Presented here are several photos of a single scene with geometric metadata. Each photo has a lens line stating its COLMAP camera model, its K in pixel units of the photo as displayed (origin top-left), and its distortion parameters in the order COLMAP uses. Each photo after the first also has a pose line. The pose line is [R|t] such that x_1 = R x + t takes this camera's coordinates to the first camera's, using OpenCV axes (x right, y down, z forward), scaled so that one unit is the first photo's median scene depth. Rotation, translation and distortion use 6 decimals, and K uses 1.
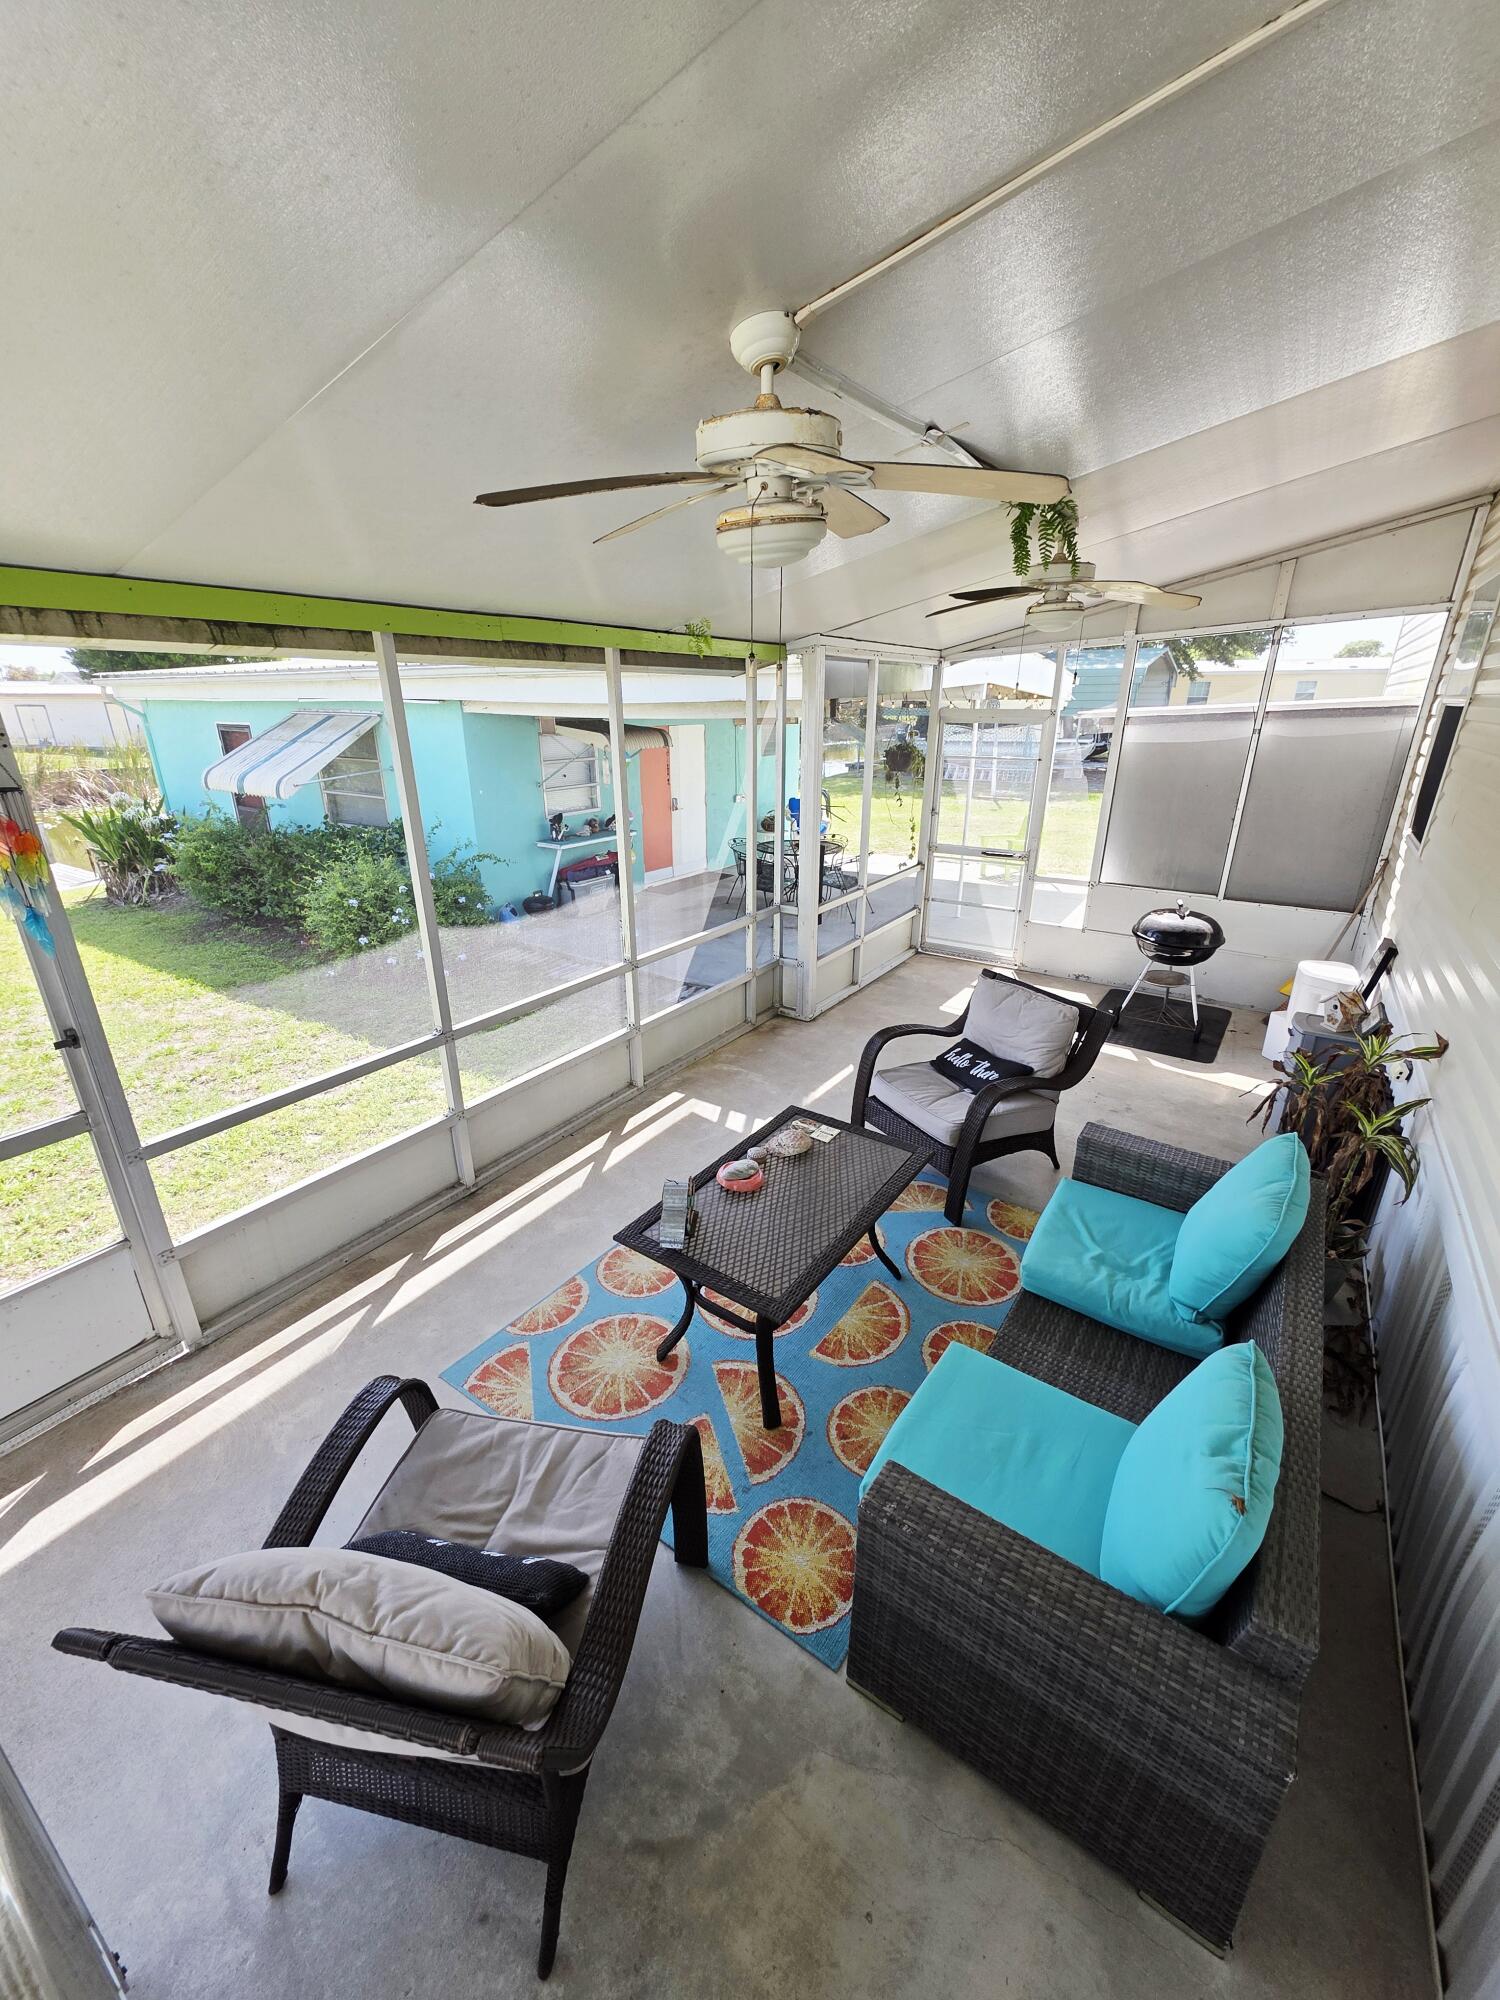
lens RADIAL K [[795.0, 0, 746.1], [0, 795.0, 1006.6], [0, 0, 1]] dist [0.002313, 0.000634]
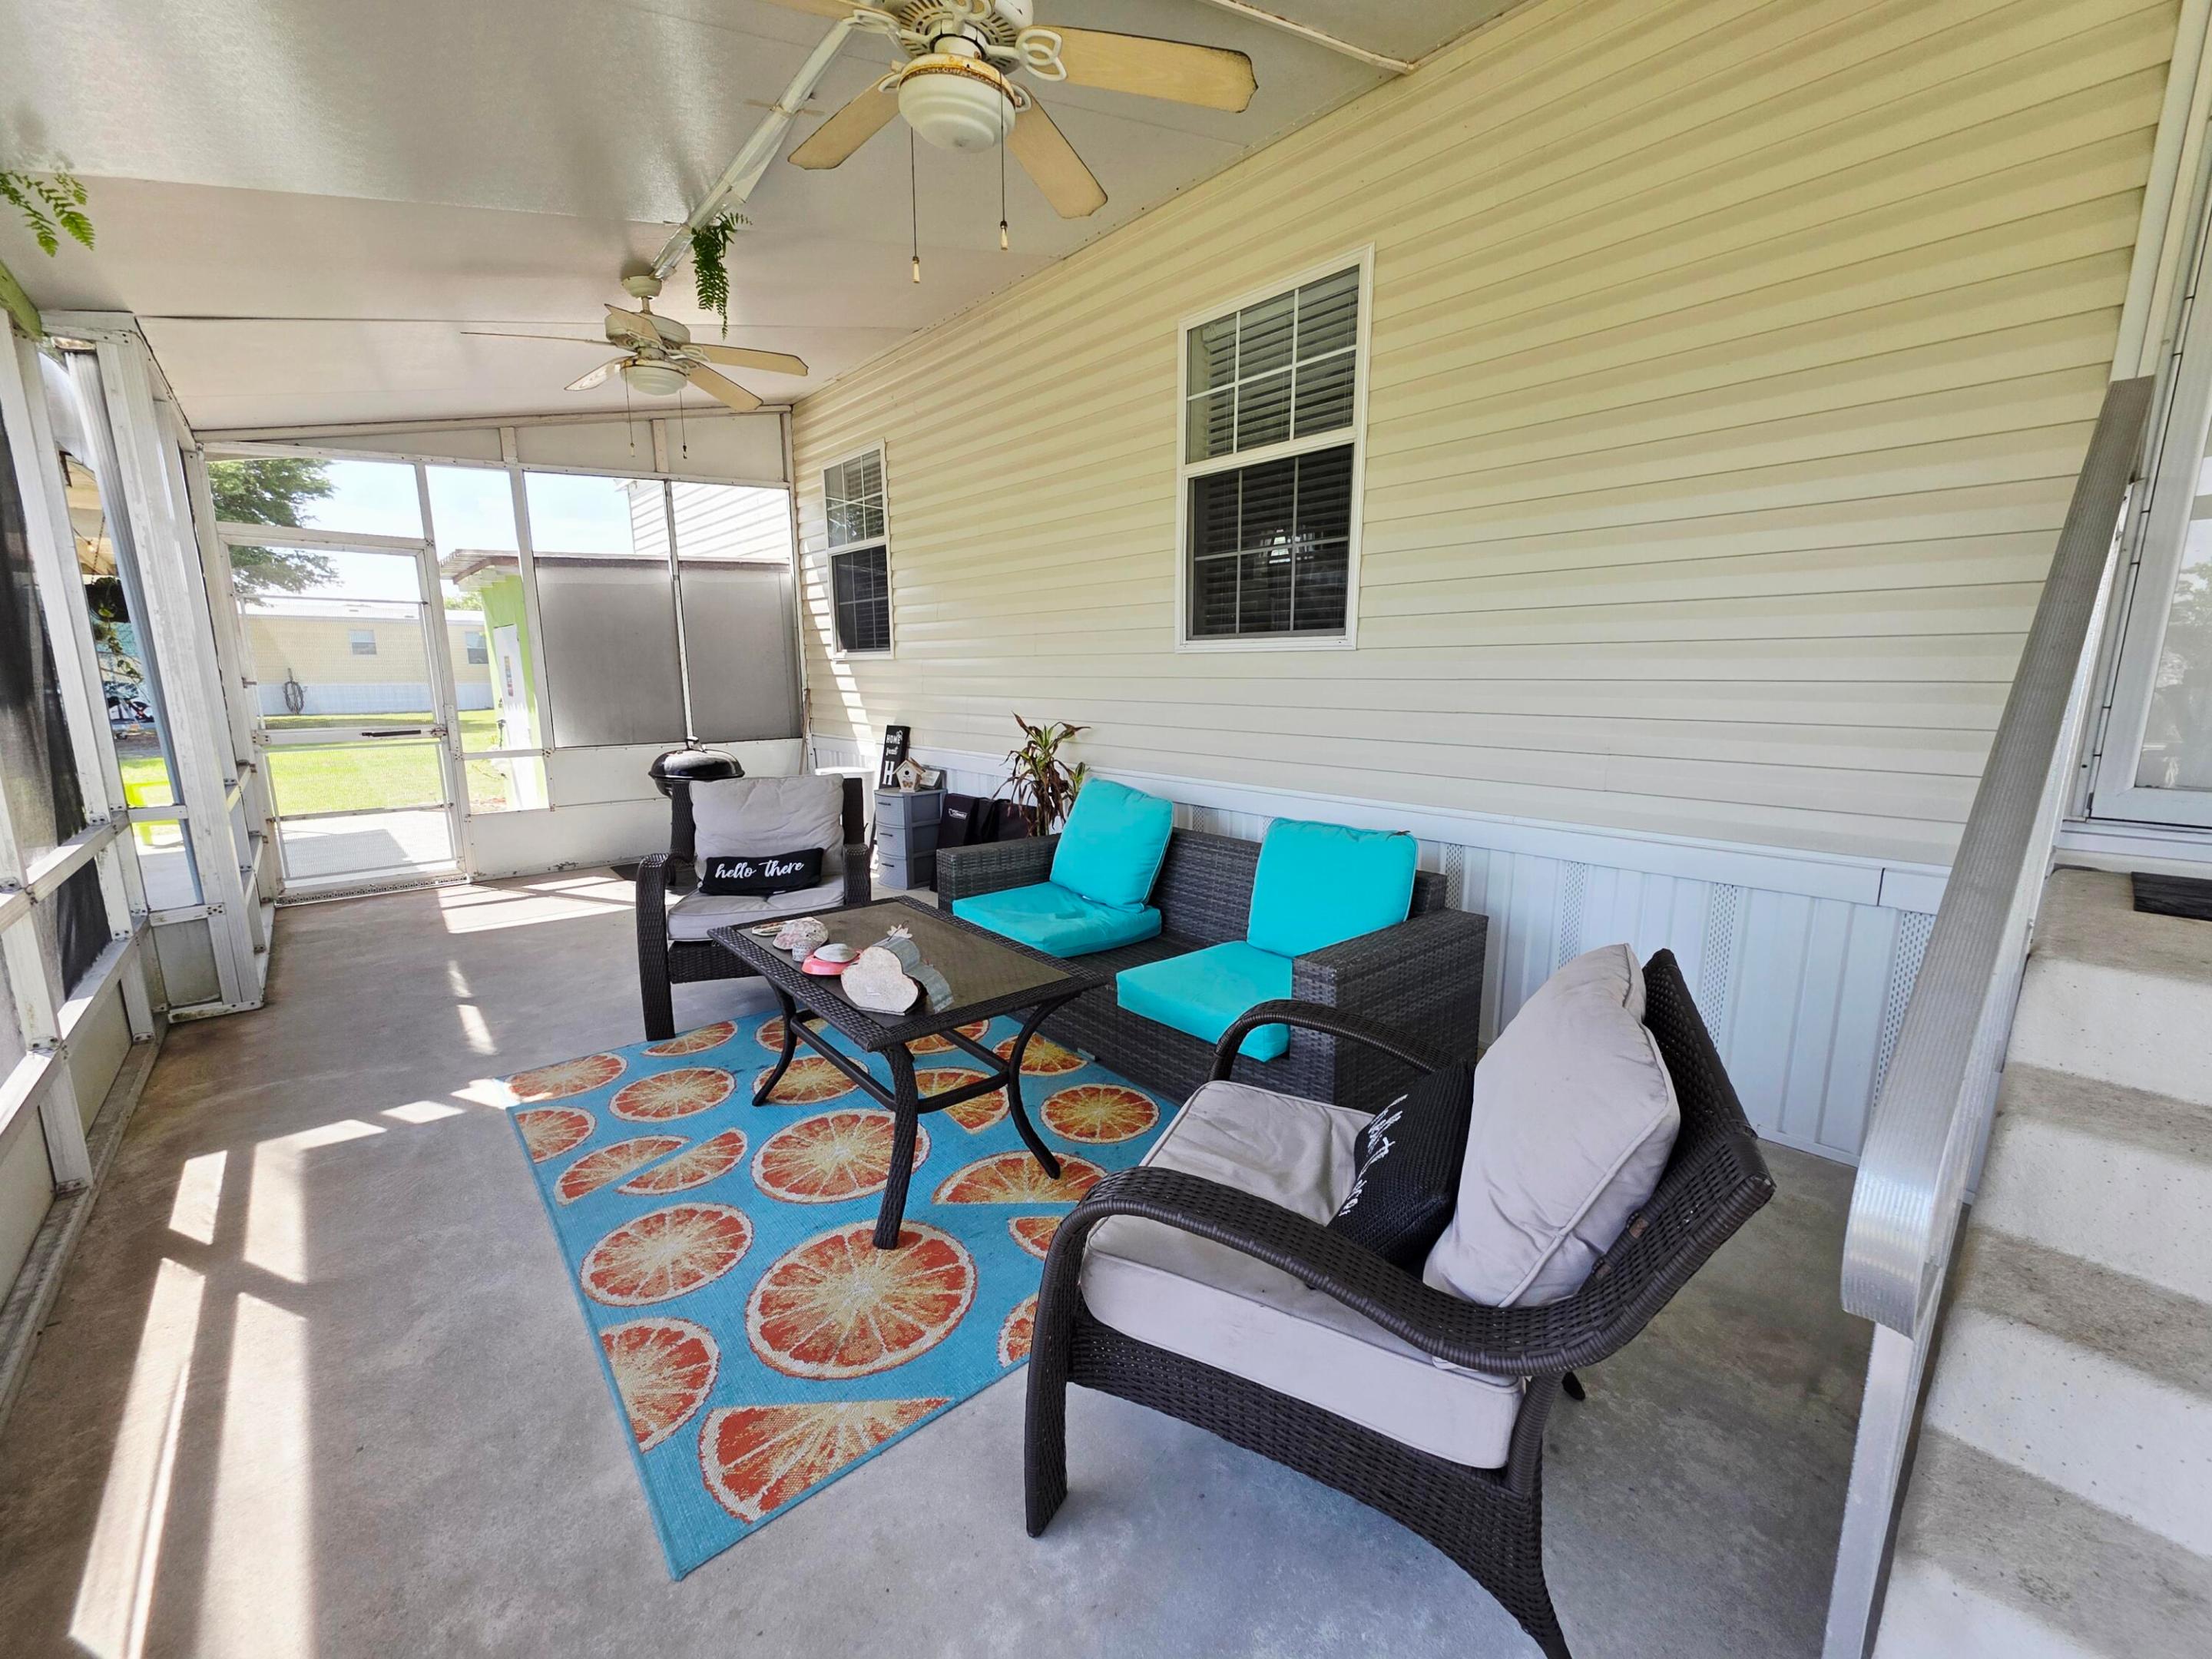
lens RADIAL K [[879.2, 0, 1113.7], [0, 879.2, 832.8], [0, 0, 1]] dist [0.002313, 0.000634]
pose [[0.255141, -0.177990, 0.950380, -0.548425], [0.345960, 0.934645, 0.082165, 0.098408], [-0.902892, 0.307830, 0.300043, 0.398904]]
